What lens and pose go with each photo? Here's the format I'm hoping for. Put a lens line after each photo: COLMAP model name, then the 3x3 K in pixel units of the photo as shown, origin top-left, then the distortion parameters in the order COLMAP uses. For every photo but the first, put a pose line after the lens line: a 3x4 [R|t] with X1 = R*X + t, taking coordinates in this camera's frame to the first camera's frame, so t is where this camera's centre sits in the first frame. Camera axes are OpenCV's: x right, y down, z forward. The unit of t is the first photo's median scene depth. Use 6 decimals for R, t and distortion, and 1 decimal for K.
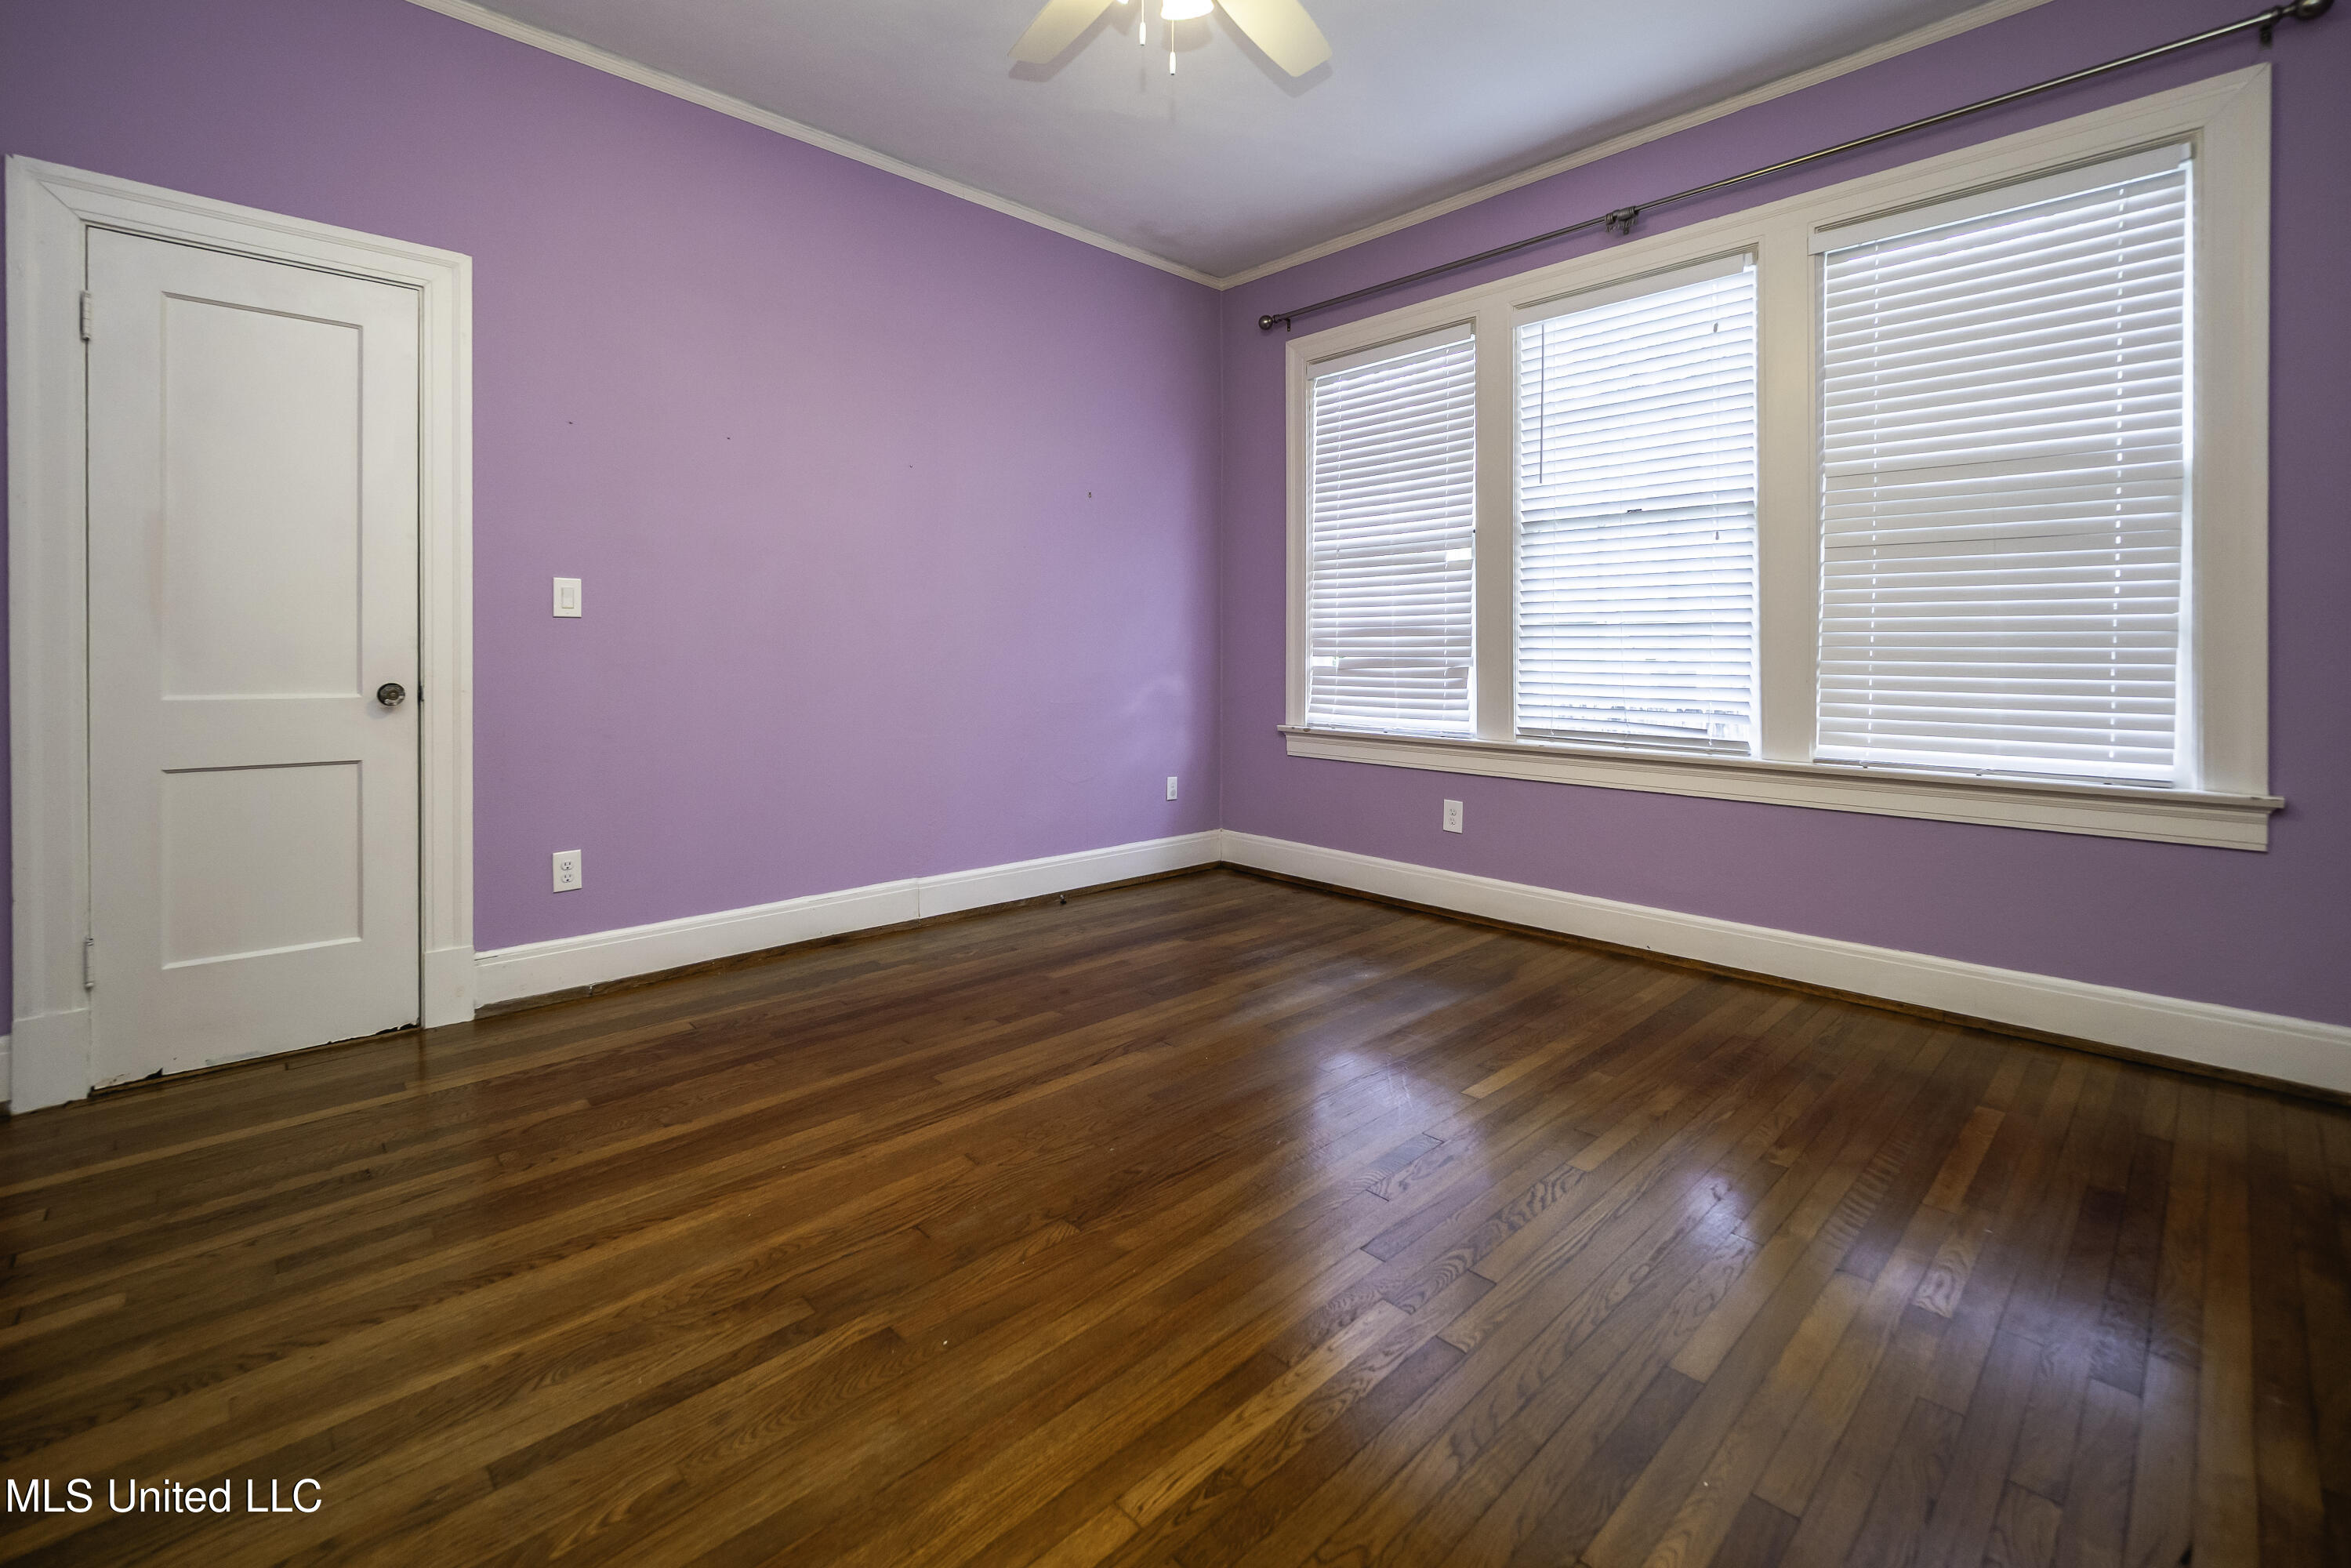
lens RADIAL K [[1022.5, 0, 1169.1], [0, 1022.5, 650.7], [0, 0, 1]] dist [-0.001902, -0.000708]
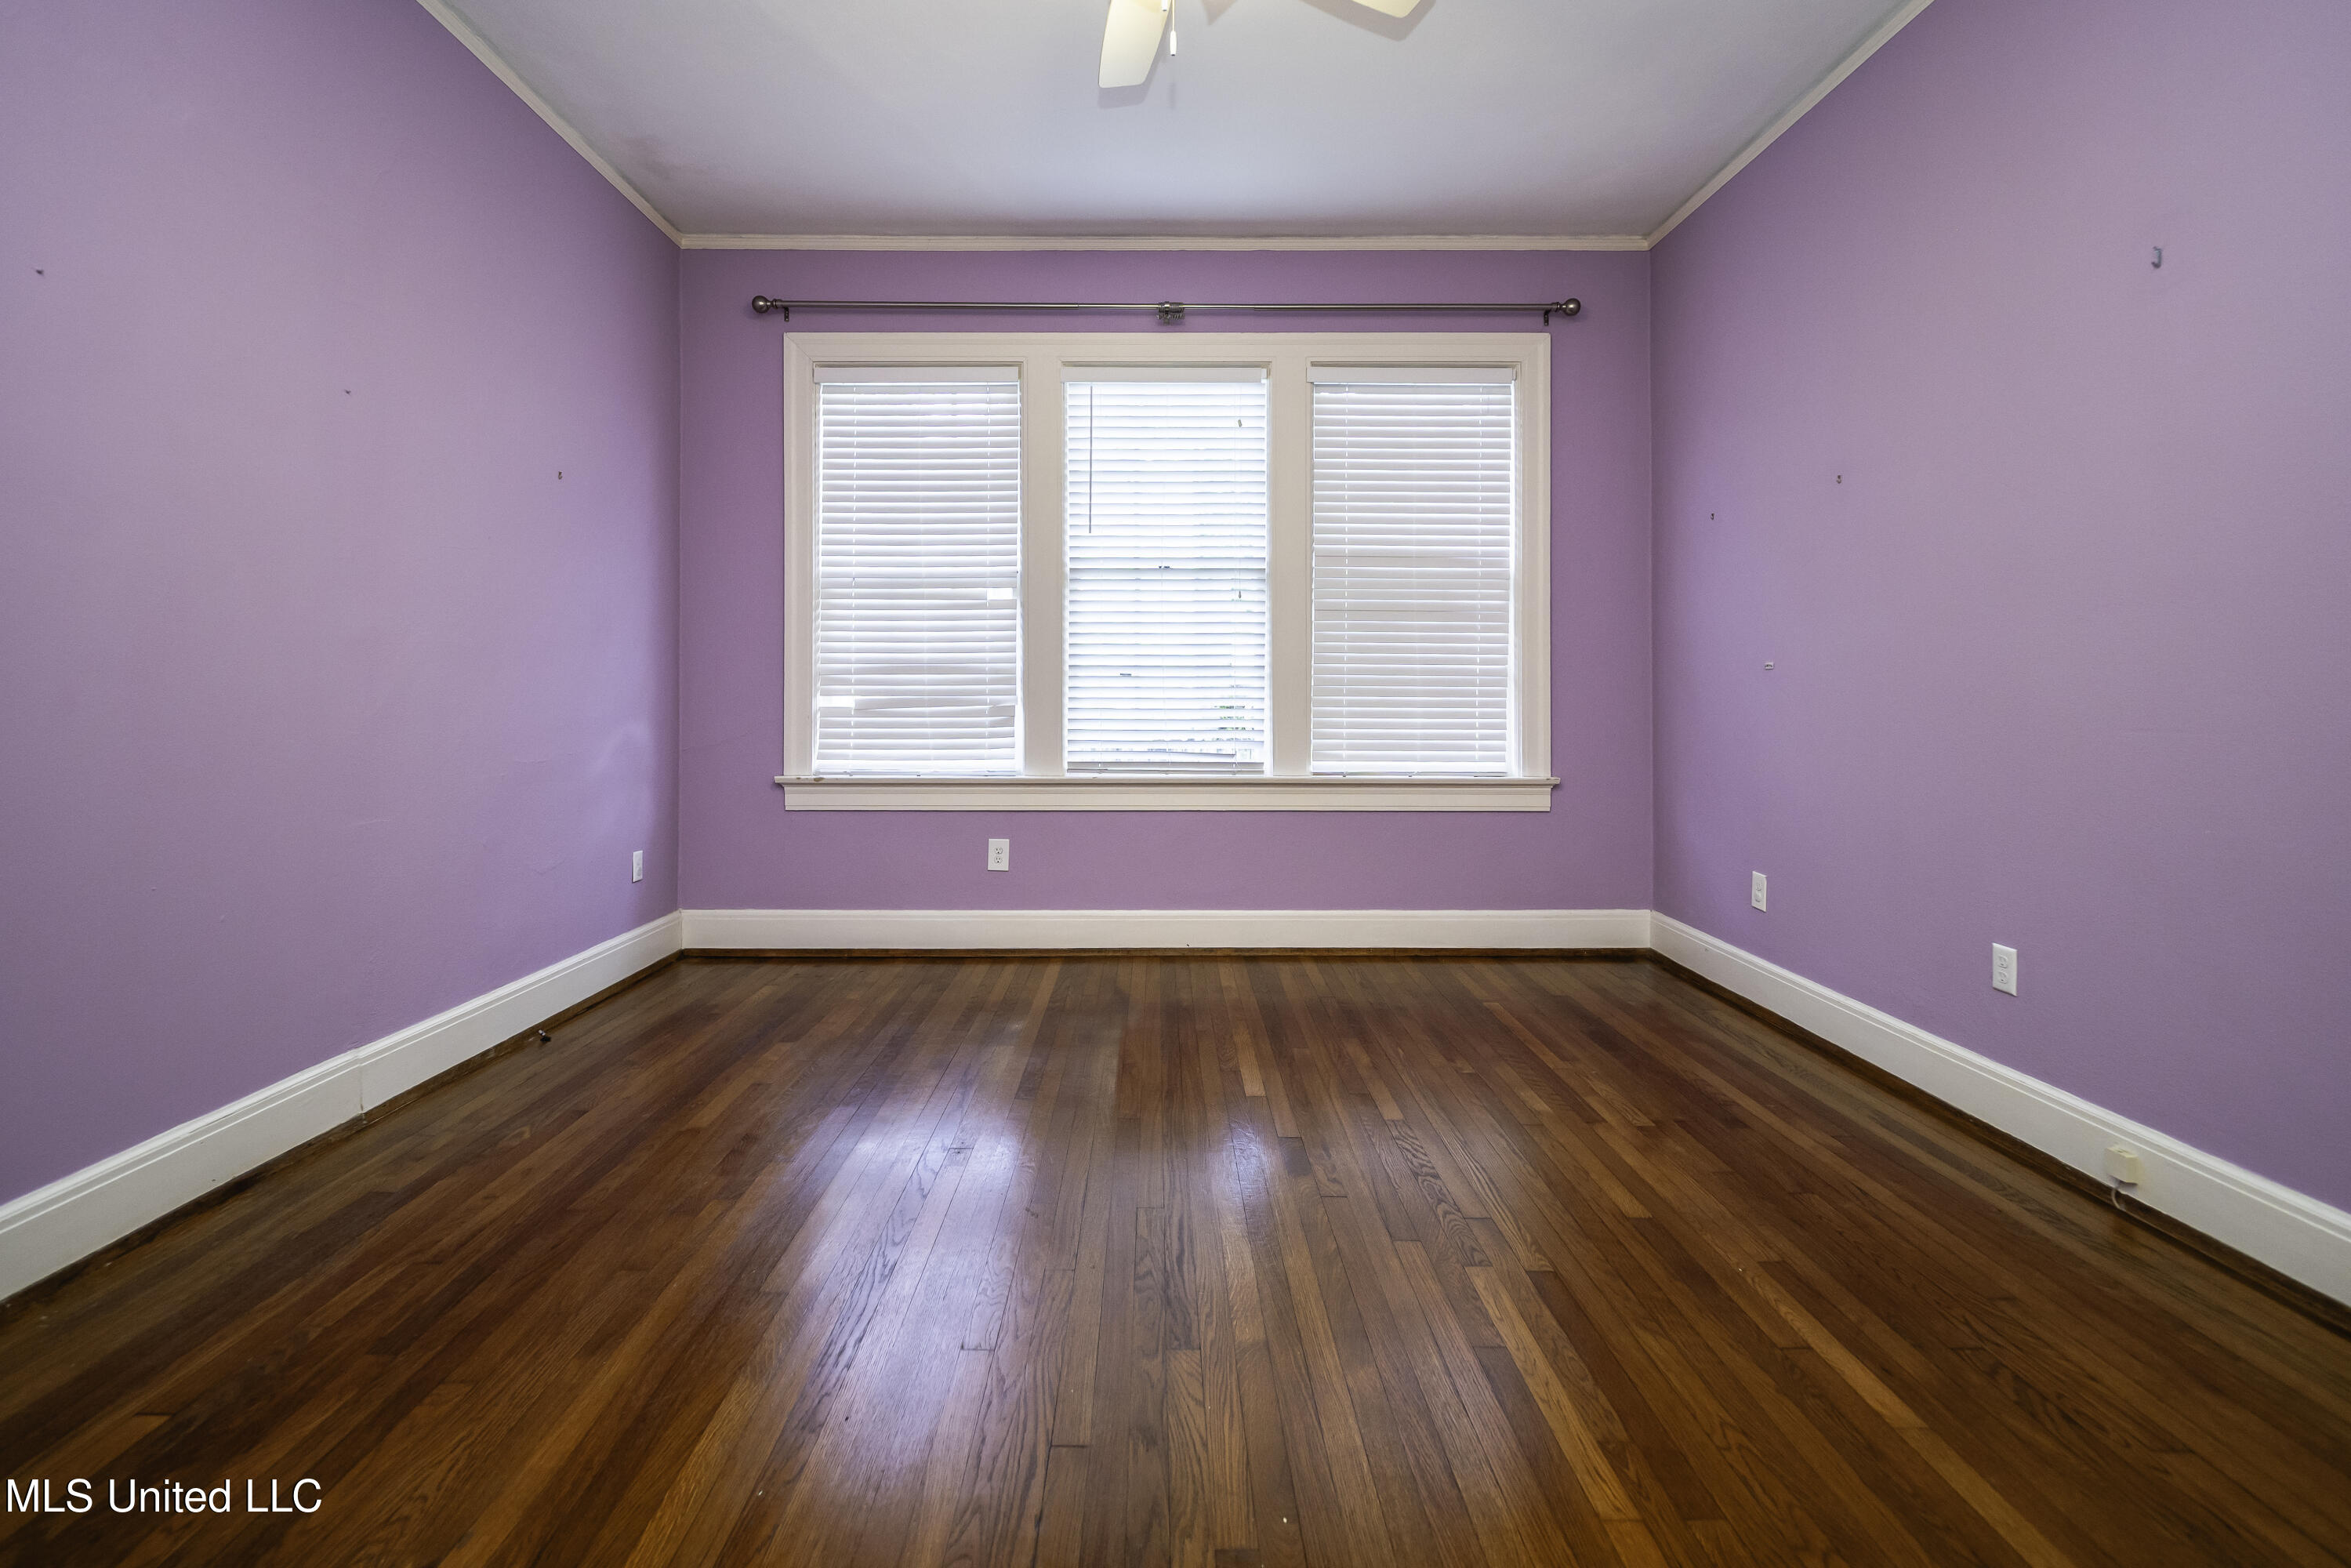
lens RADIAL K [[1030.9, 0, 1168.1], [0, 1030.9, 683.5], [0, 0, 1]] dist [0.004023, -0.000331]
pose [[0.684100, 0.005795, 0.729365, -0.361663], [0.000593, 0.999964, -0.008501, 0.002953], [-0.729388, 0.006247, 0.684072, 0.197574]]
